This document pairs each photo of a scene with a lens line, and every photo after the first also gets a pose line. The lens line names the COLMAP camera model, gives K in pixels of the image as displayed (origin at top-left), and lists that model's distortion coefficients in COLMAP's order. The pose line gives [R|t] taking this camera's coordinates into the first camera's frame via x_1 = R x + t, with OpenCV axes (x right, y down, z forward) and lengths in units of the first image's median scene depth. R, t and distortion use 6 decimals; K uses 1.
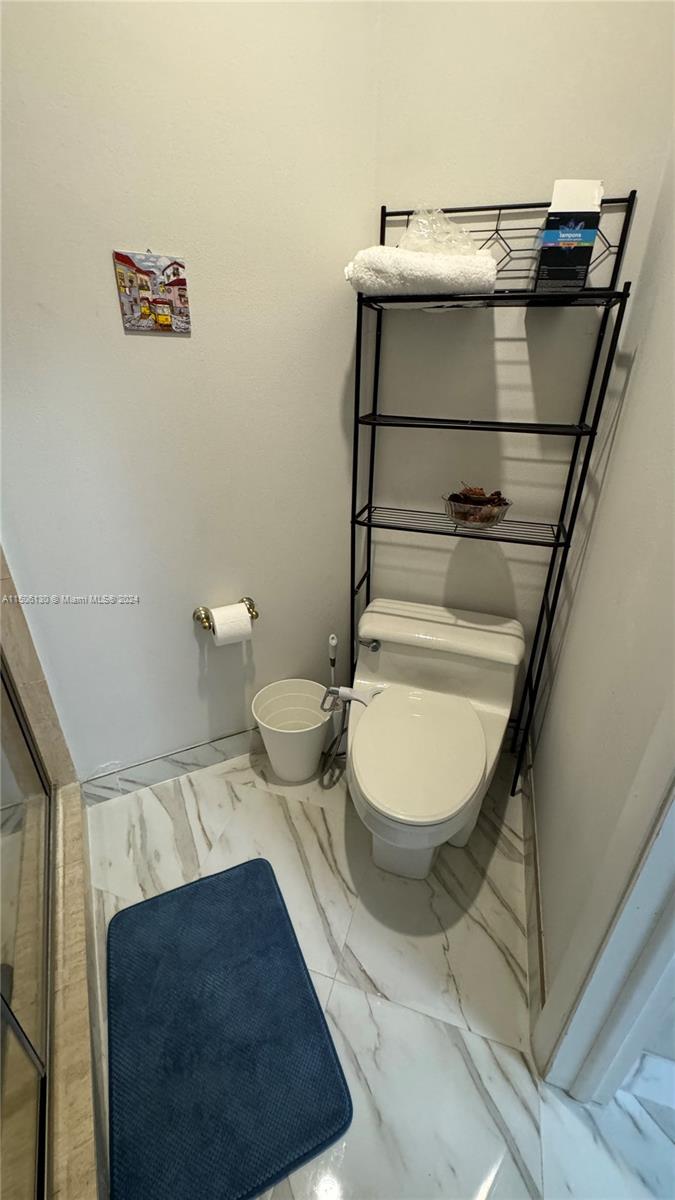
lens RADIAL K [[477.0, 0, 338.4], [0, 477.0, 599.3], [0, 0, 1]] dist [-0.004390, 0.000551]
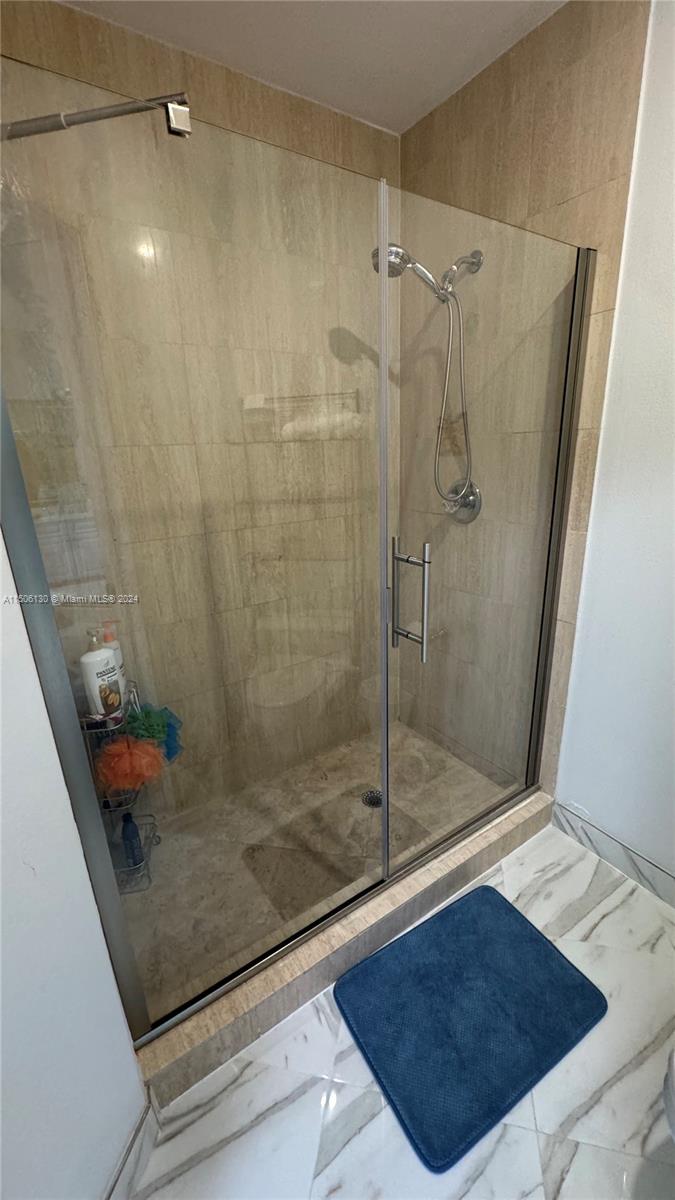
lens RADIAL K [[477.0, 0, 337.5], [0, 477.0, 600.7], [0, 0, 1]] dist [-0.004390, 0.000551]
pose [[0.102277, 0.298438, -0.948933, 0.406551], [-0.407729, 0.882700, 0.233662, -0.120777], [0.907357, 0.363010, 0.211962, 0.076810]]
